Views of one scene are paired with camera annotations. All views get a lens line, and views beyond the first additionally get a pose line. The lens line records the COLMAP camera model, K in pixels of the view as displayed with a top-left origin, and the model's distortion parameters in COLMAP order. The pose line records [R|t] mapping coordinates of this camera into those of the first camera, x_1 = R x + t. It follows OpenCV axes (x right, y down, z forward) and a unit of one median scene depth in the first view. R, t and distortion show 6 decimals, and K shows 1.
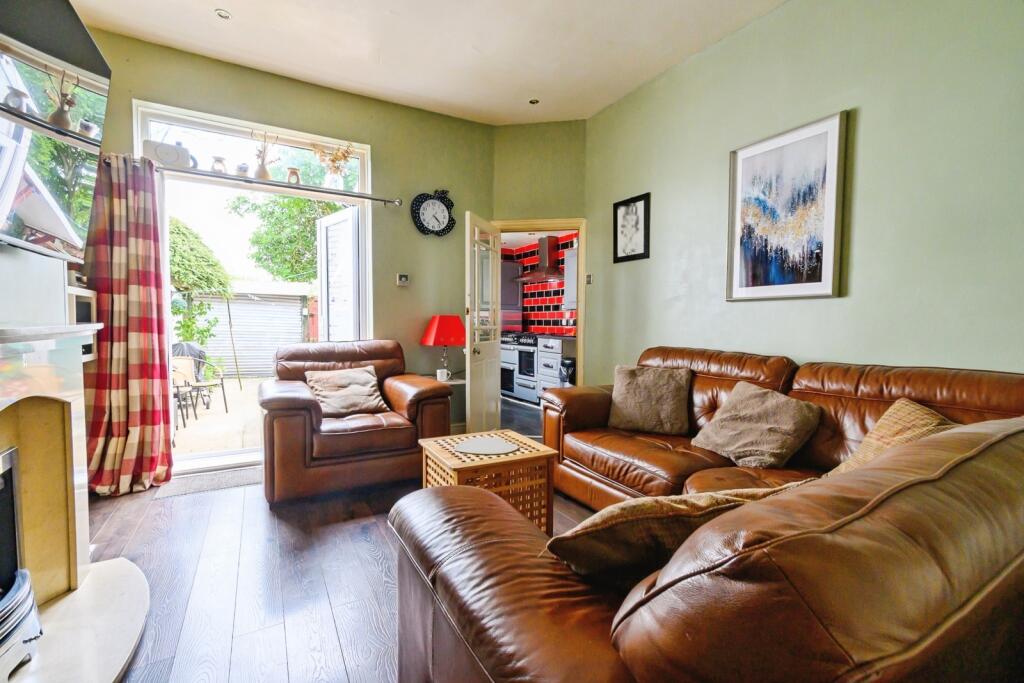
lens RADIAL K [[459.9, 0, 512.4], [0, 459.9, 325.6], [0, 0, 1]] dist [0.000792, 0.000107]
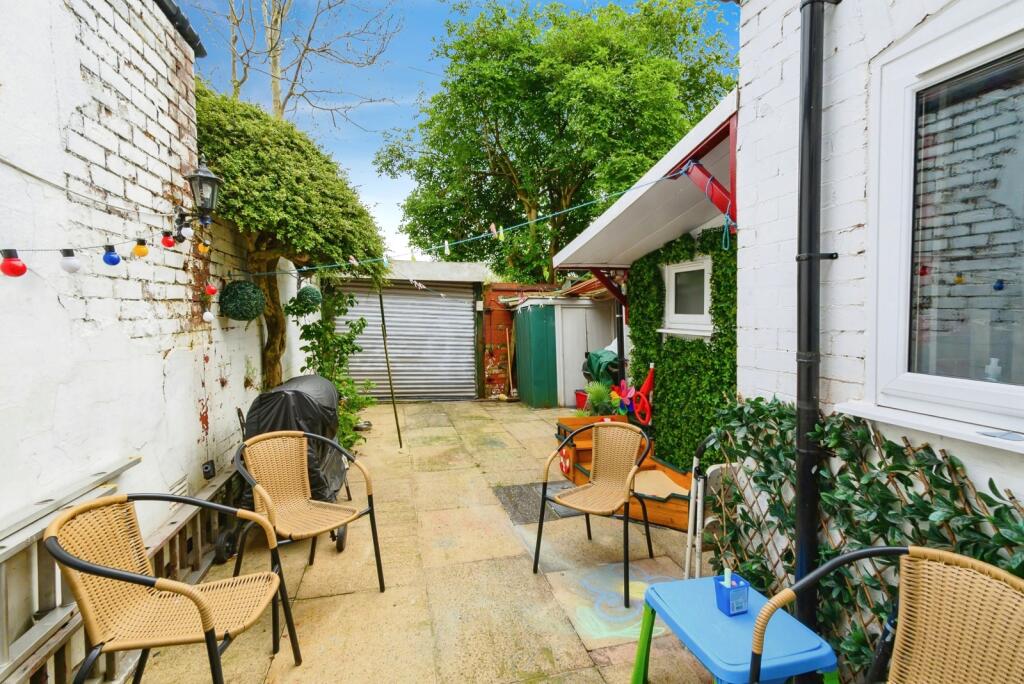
lens RADIAL K [[459.9, 0, 512.4], [0, 459.9, 326.1], [0, 0, 1]] dist [0.000792, 0.000107]
pose [[0.965281, 0.010422, -0.261007, -0.181788], [-0.005254, 0.999776, 0.020490, -0.012898], [0.261163, -0.018408, 0.965119, 0.287239]]
